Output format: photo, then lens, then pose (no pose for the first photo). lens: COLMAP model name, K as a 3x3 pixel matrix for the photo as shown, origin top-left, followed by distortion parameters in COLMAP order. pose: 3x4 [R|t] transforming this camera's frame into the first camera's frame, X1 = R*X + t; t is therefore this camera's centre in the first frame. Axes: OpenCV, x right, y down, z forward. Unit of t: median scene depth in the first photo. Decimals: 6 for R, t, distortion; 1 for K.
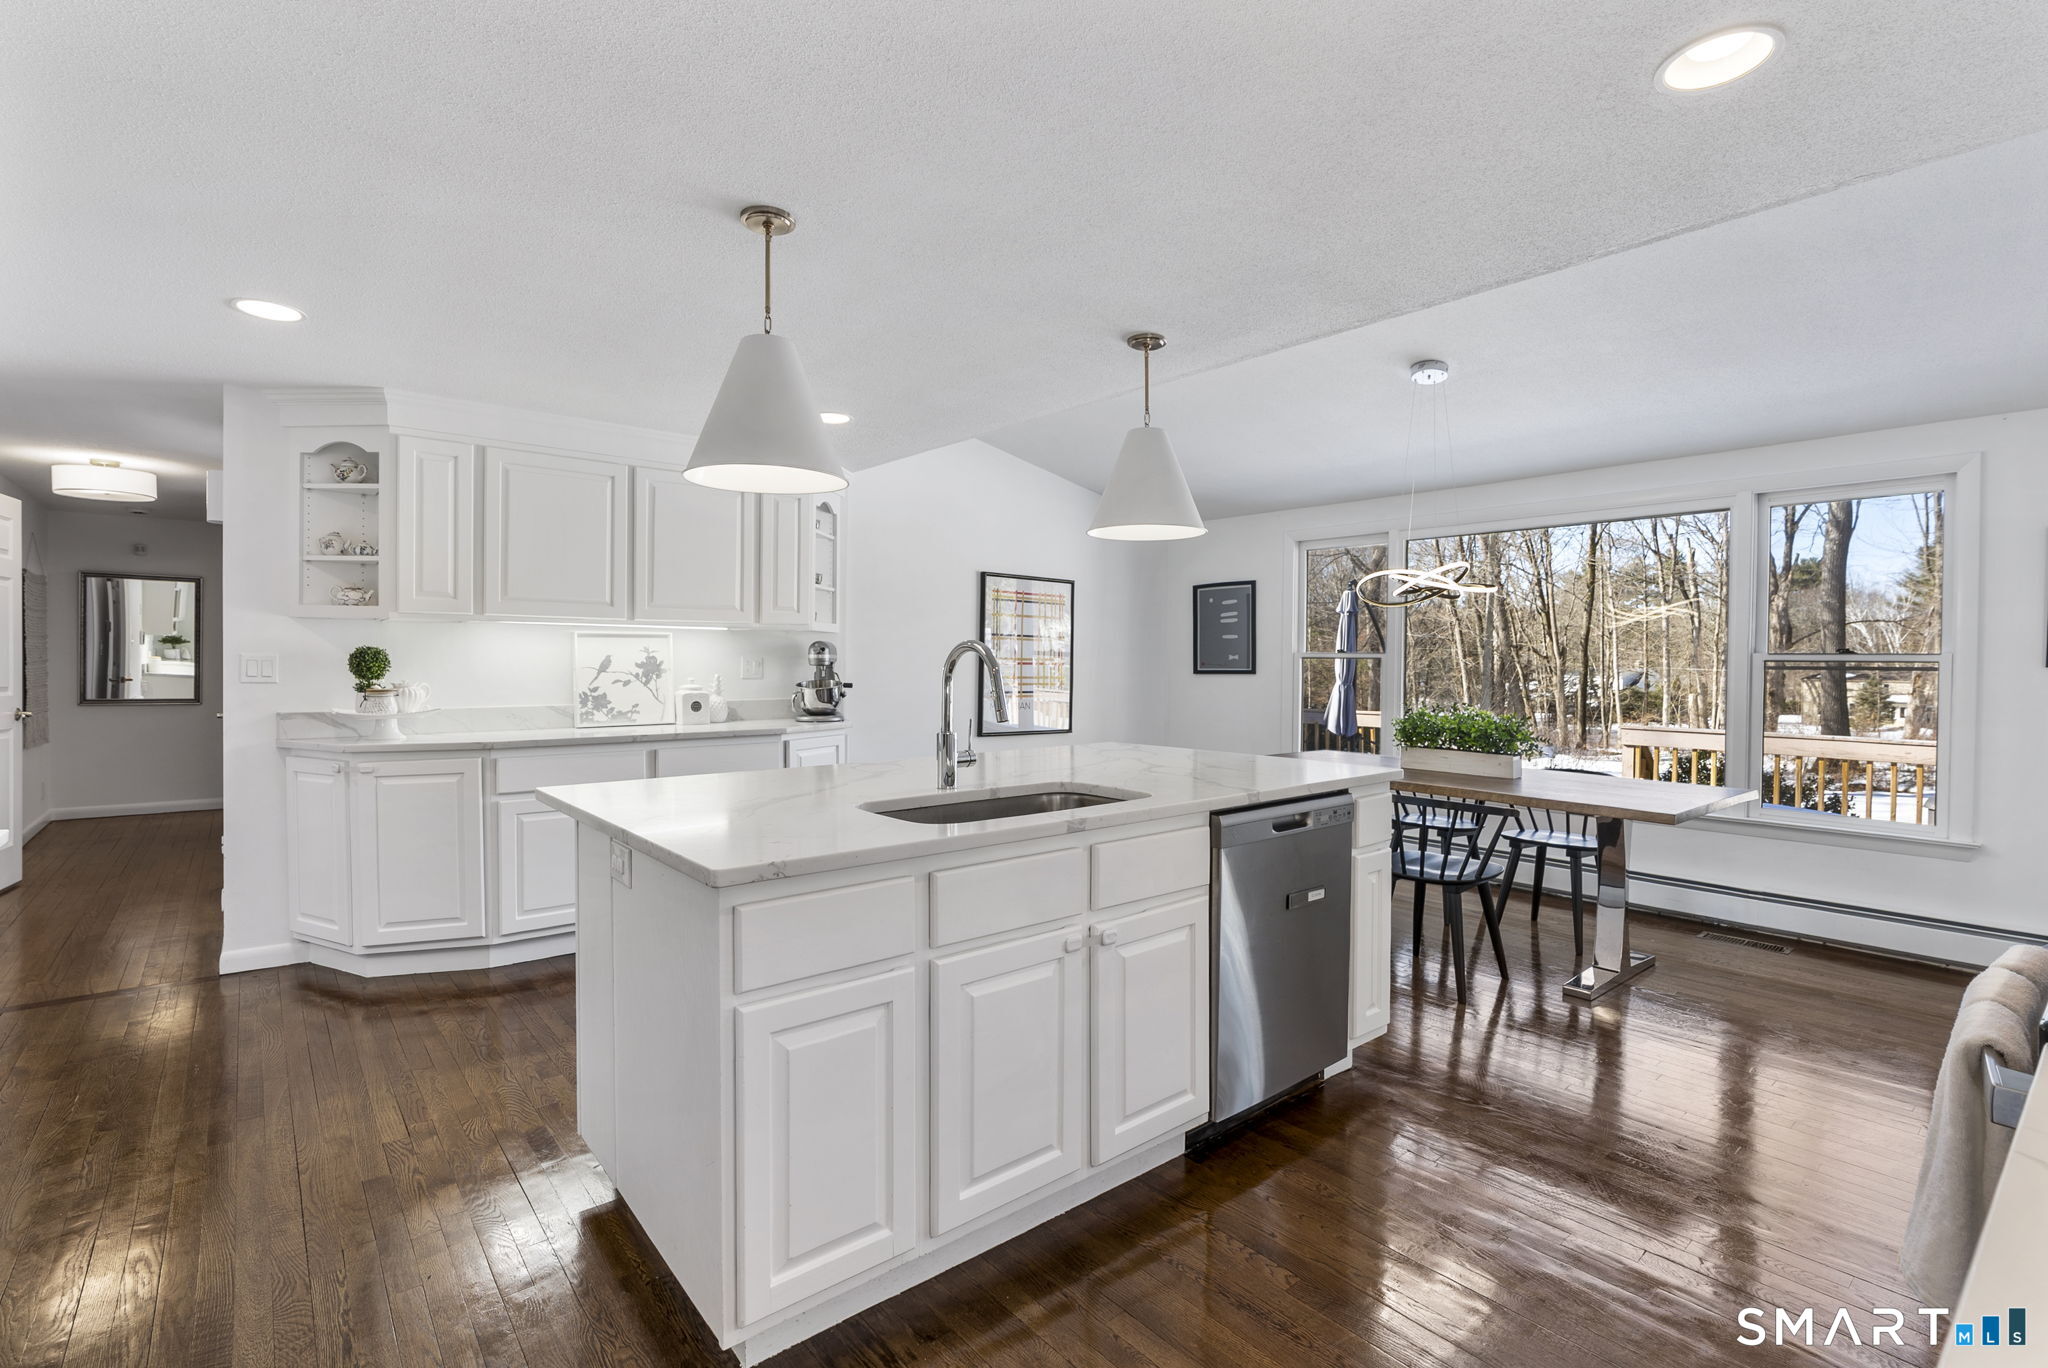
lens RADIAL K [[939.5, 0, 1029.0], [0, 939.5, 681.2], [0, 0, 1]] dist [-0.003571, 0.000234]
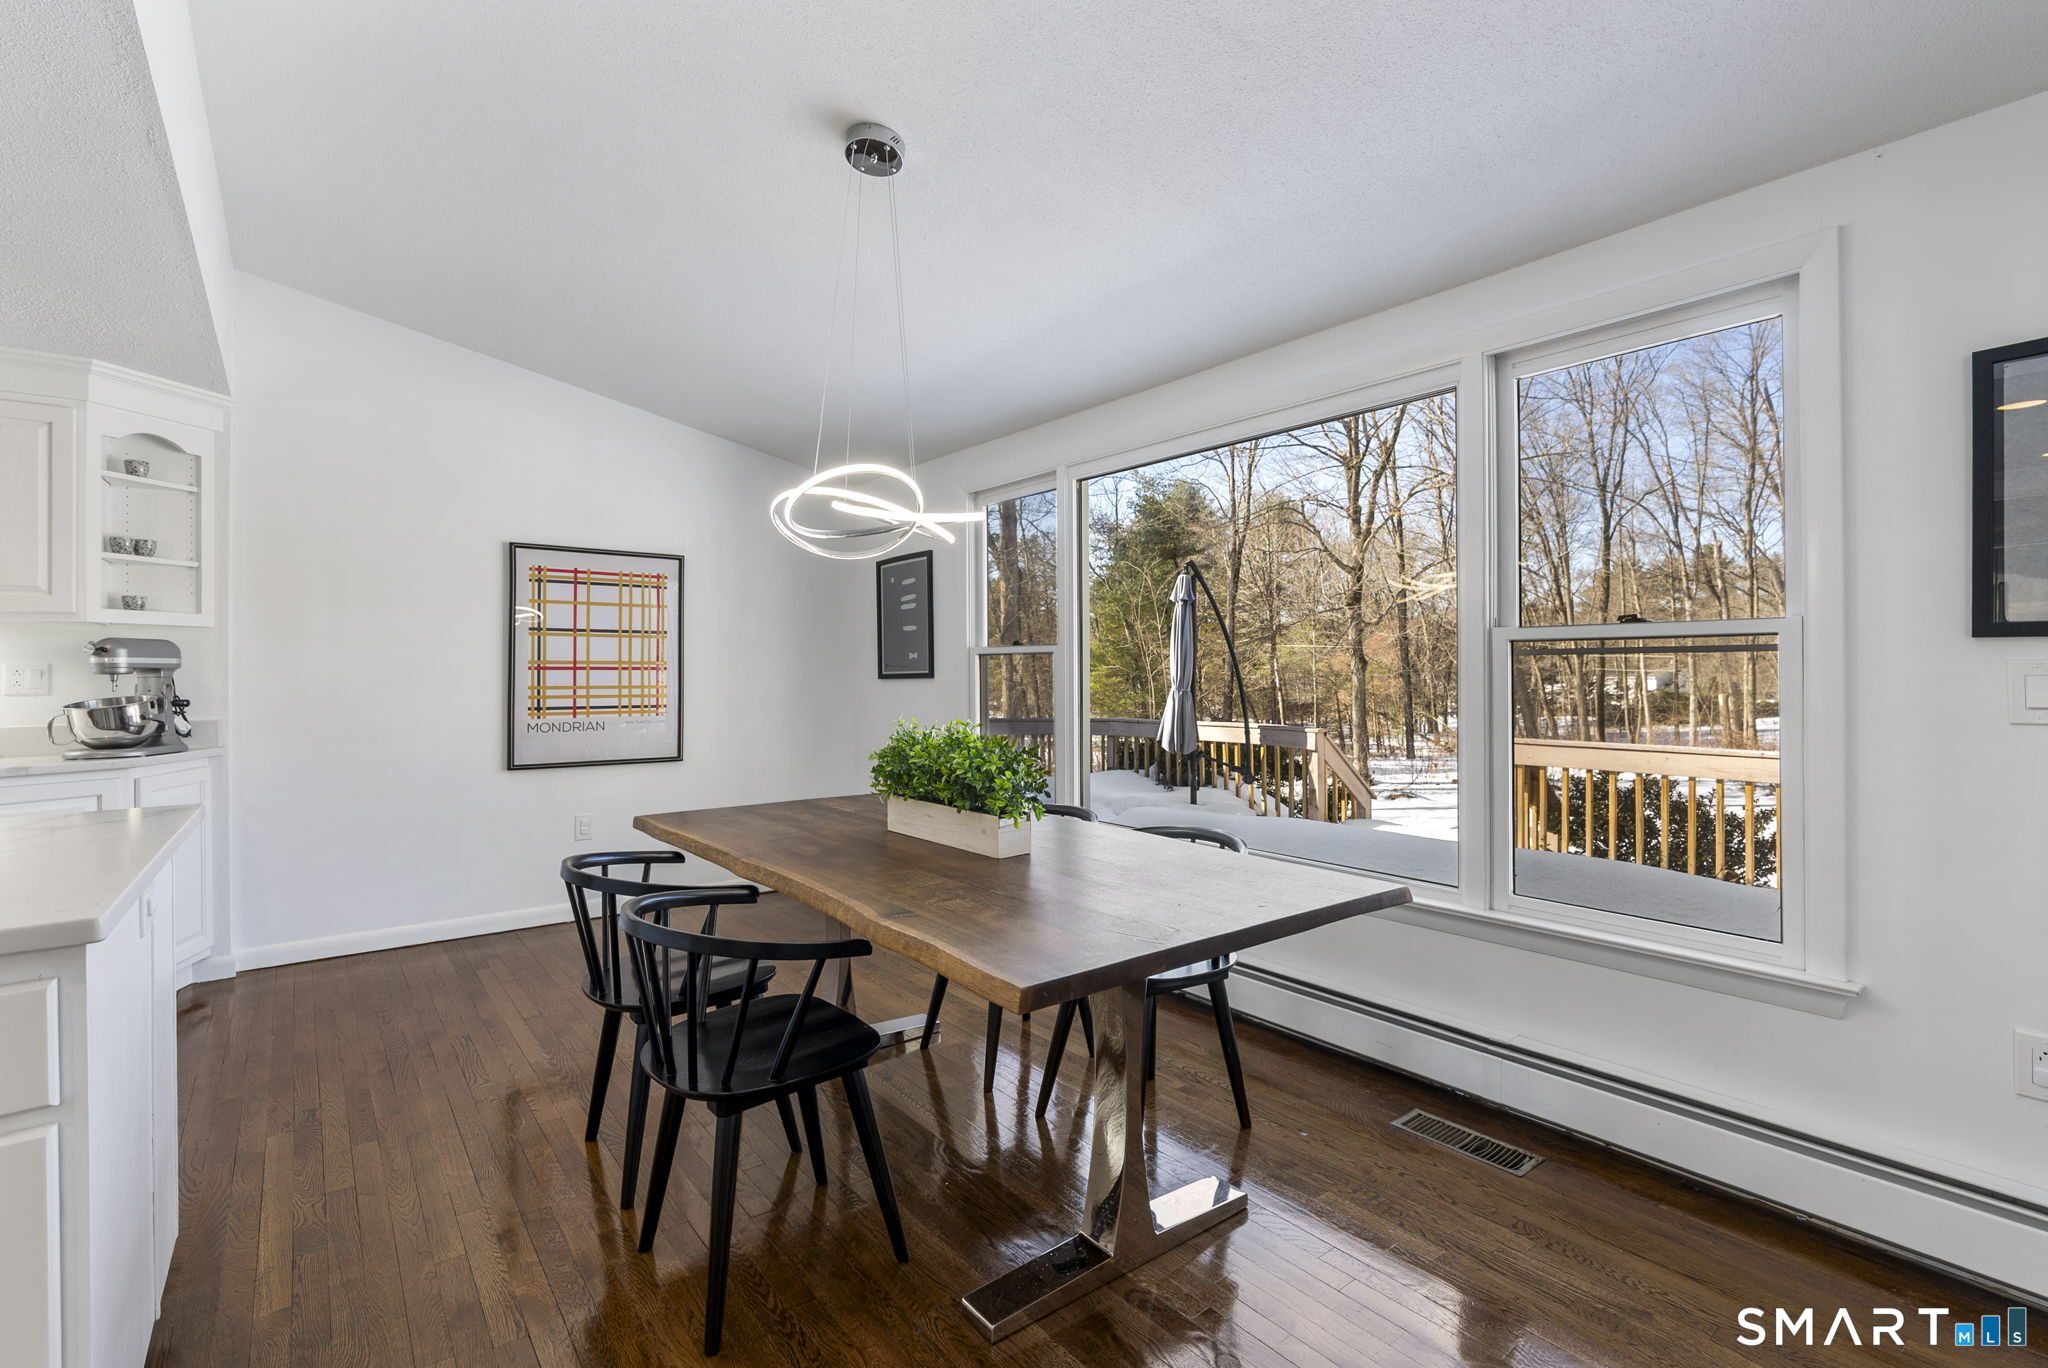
lens RADIAL K [[939.5, 0, 1012.4], [0, 939.5, 672.5], [0, 0, 1]] dist [-0.003571, 0.000234]
pose [[0.999034, -0.015858, -0.040976, 0.313583], [0.015041, 0.999684, -0.020163, 0.003698], [0.041283, 0.019528, 0.998957, 0.253909]]
